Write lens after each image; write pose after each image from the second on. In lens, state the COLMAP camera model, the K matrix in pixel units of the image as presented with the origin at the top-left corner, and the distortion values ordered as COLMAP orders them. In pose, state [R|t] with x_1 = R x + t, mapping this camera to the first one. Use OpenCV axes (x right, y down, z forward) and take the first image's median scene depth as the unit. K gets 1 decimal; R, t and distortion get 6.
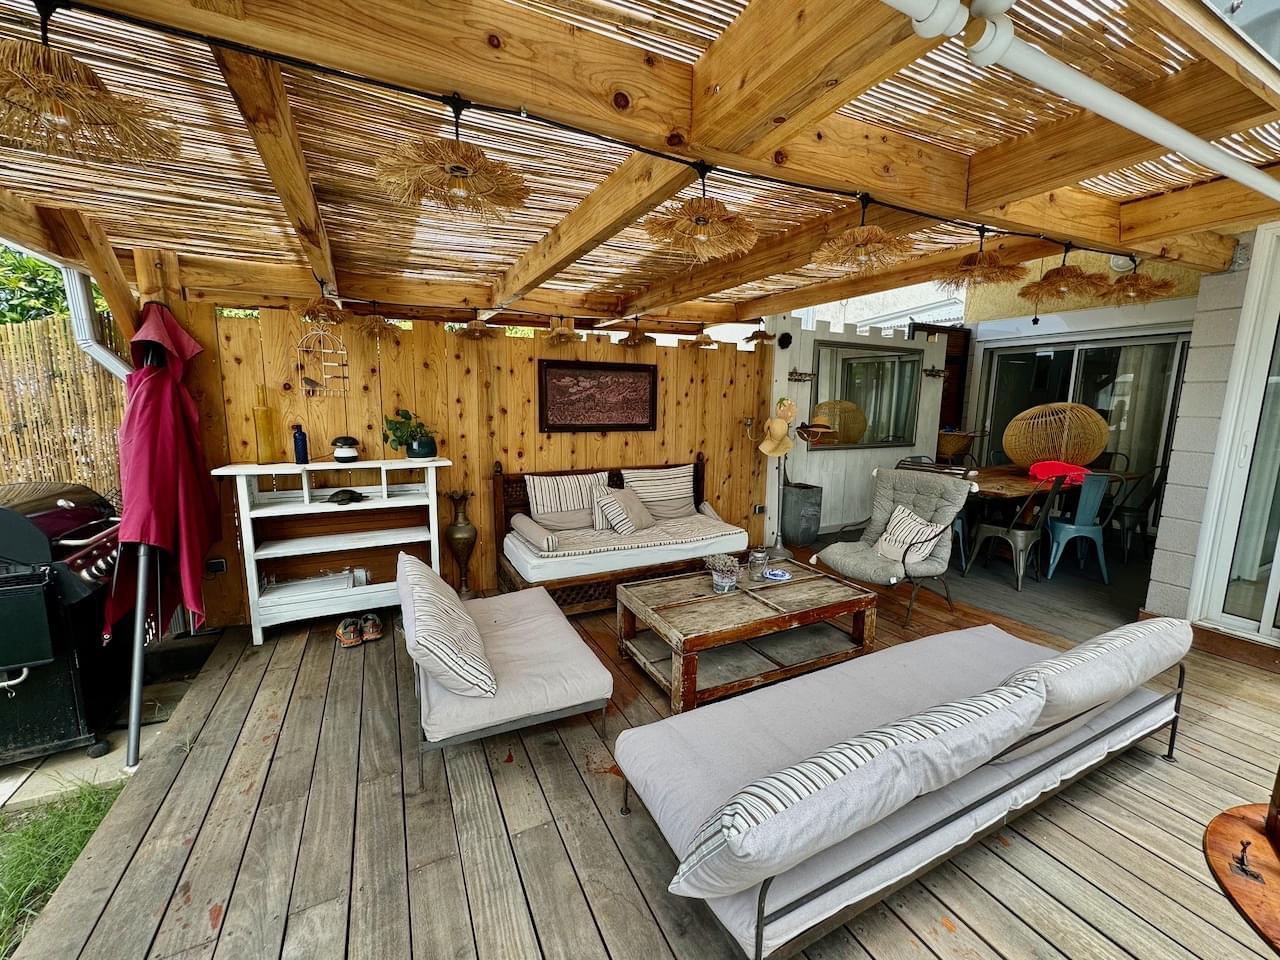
lens RADIAL K [[512.9, 0, 640.0], [0, 512.9, 480.0], [0, 0, 1]] dist [-0.000432, -0.000405]
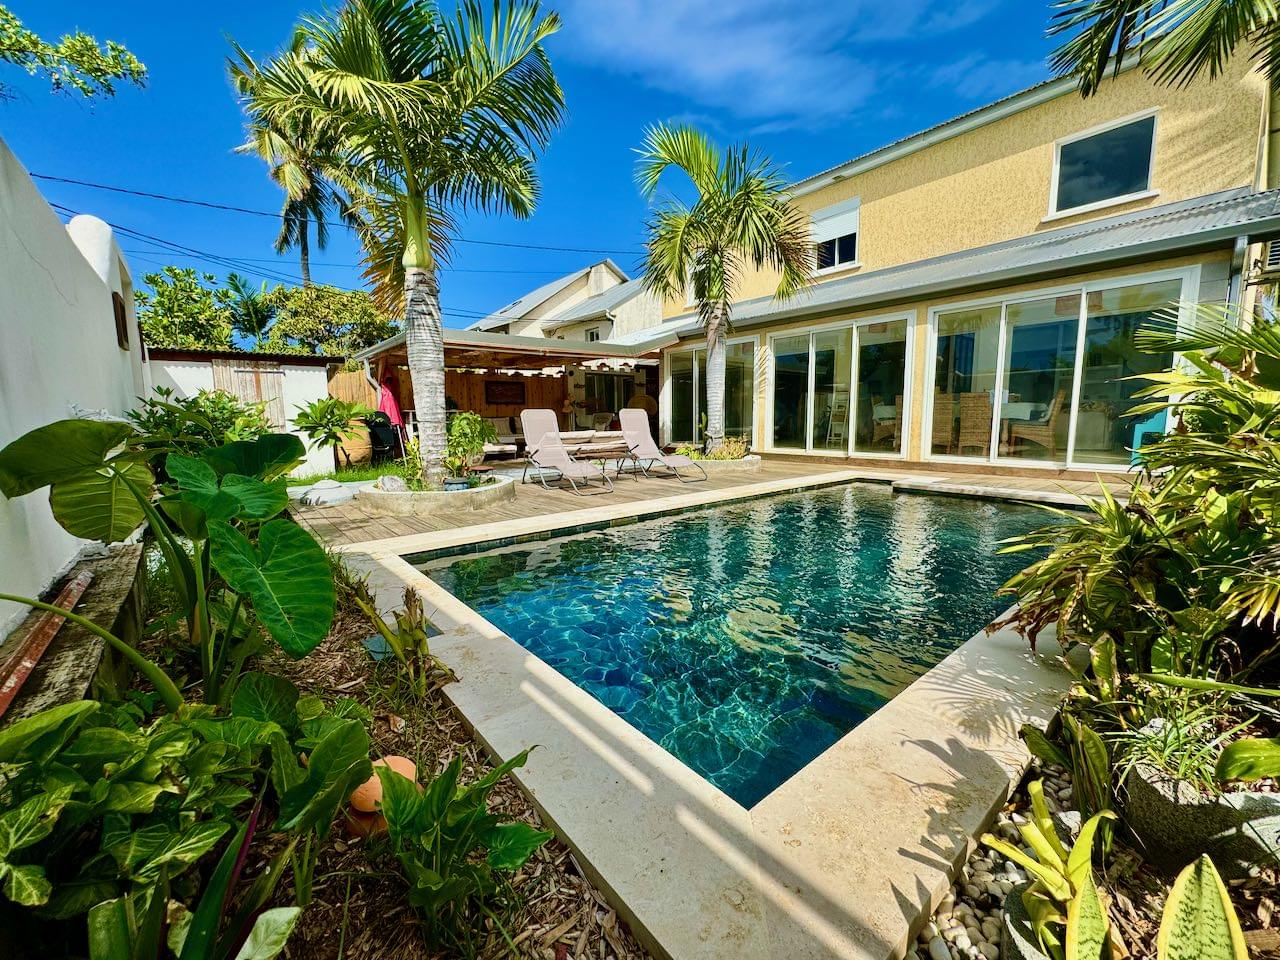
lens RADIAL K [[512.9, 0, 640.0], [0, 512.9, 480.0], [0, 0, 1]] dist [-0.000432, -0.000405]
pose [[0.973302, -0.047777, 0.224500, -0.006863], [0.055271, 0.998100, -0.027212, 0.414569], [-0.222773, 0.038894, 0.974094, -1.828954]]
